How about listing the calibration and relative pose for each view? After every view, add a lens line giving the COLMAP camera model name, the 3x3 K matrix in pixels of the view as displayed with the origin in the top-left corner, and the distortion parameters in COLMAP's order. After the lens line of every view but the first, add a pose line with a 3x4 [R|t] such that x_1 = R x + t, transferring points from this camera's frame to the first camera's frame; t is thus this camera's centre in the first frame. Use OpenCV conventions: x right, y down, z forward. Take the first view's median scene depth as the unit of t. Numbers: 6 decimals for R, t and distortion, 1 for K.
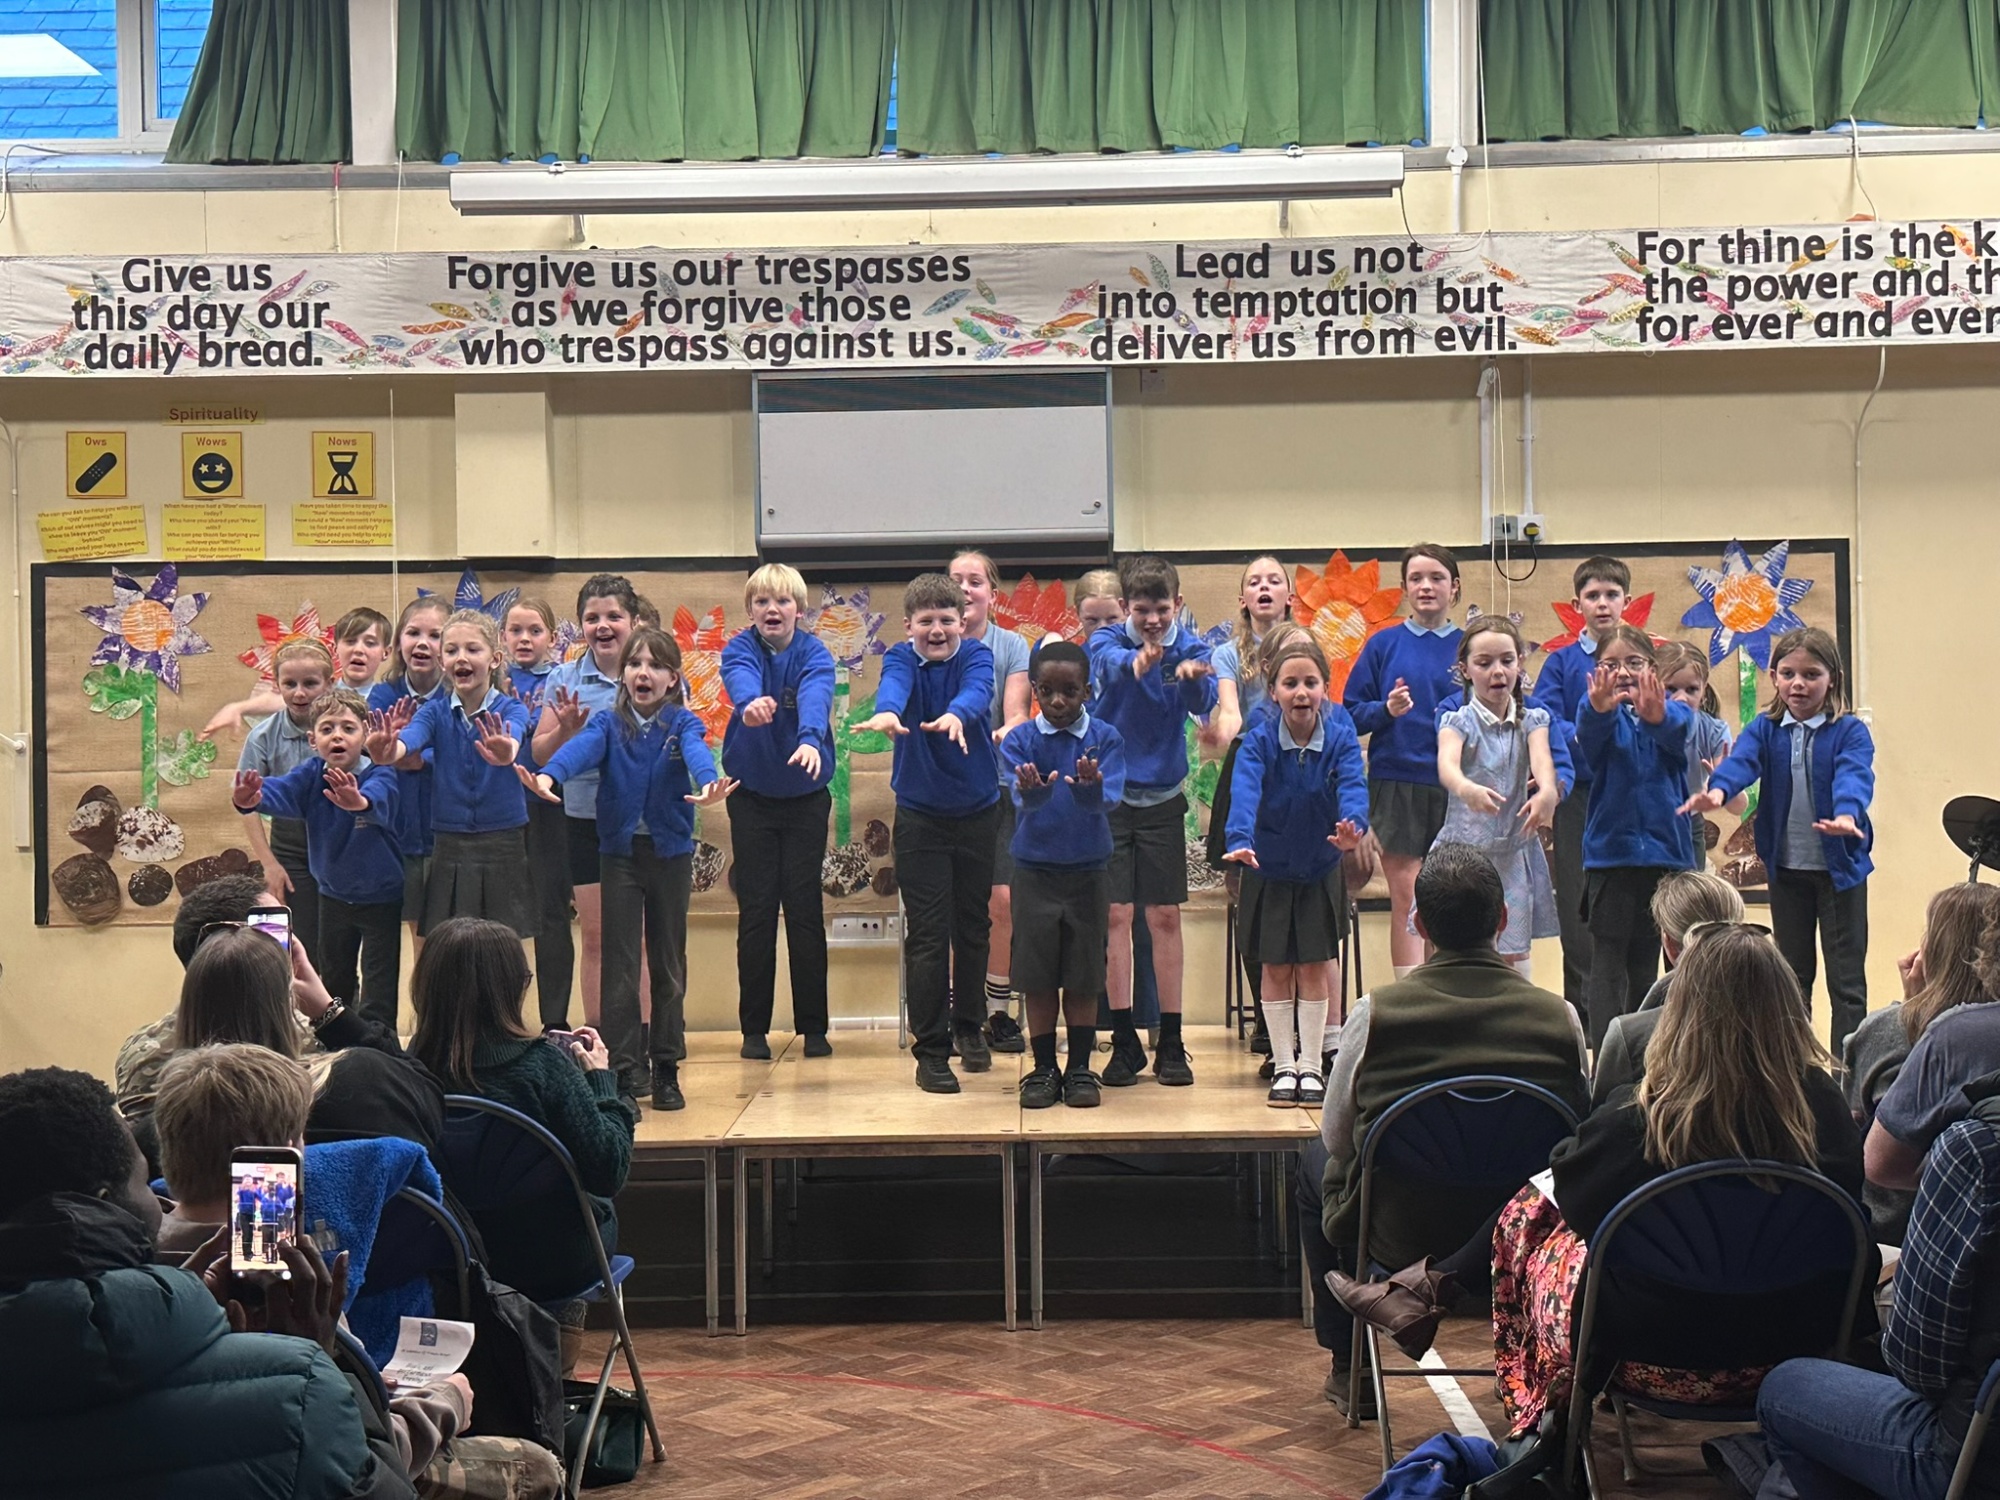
lens RADIAL K [[2506.7, 0, 1000.0], [0, 2506.7, 750.0], [0, 0, 1]] dist [0.049607, 0.033141]
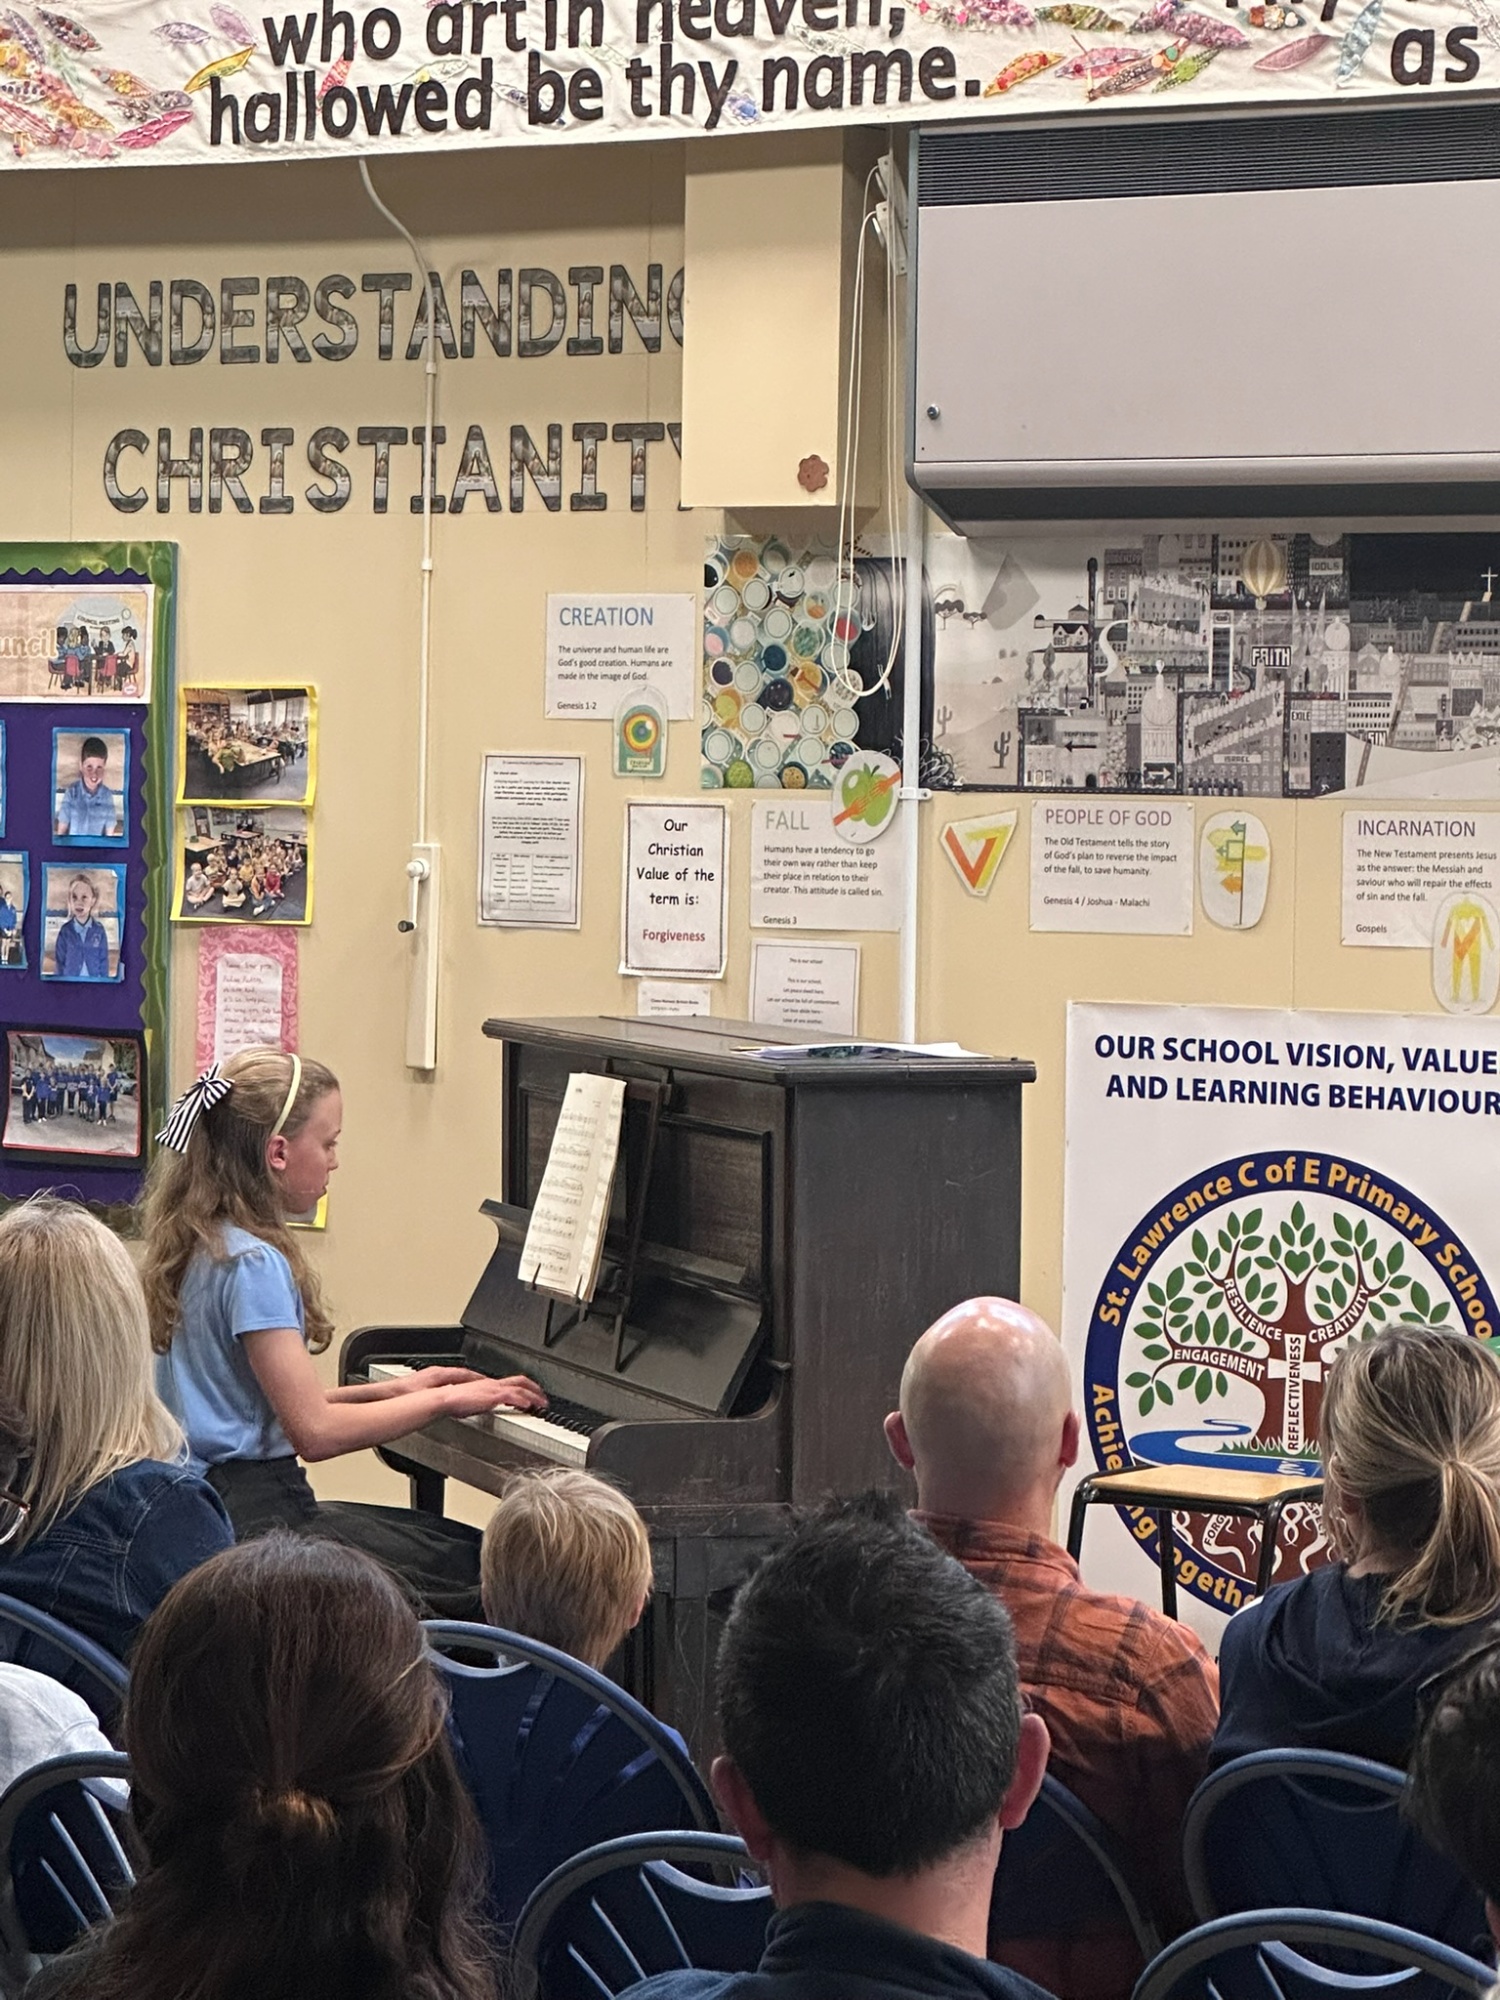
lens RADIAL K [[6202.6, 0, 750.0], [0, 6202.6, 1000.0], [0, 0, 1]] dist [-0.203732, 7.639910]
pose [[0.820780, 0.049531, -0.569093, 1.083618], [-0.043116, 0.998764, 0.024742, -0.019681], [0.569615, 0.004229, 0.821901, -0.004868]]
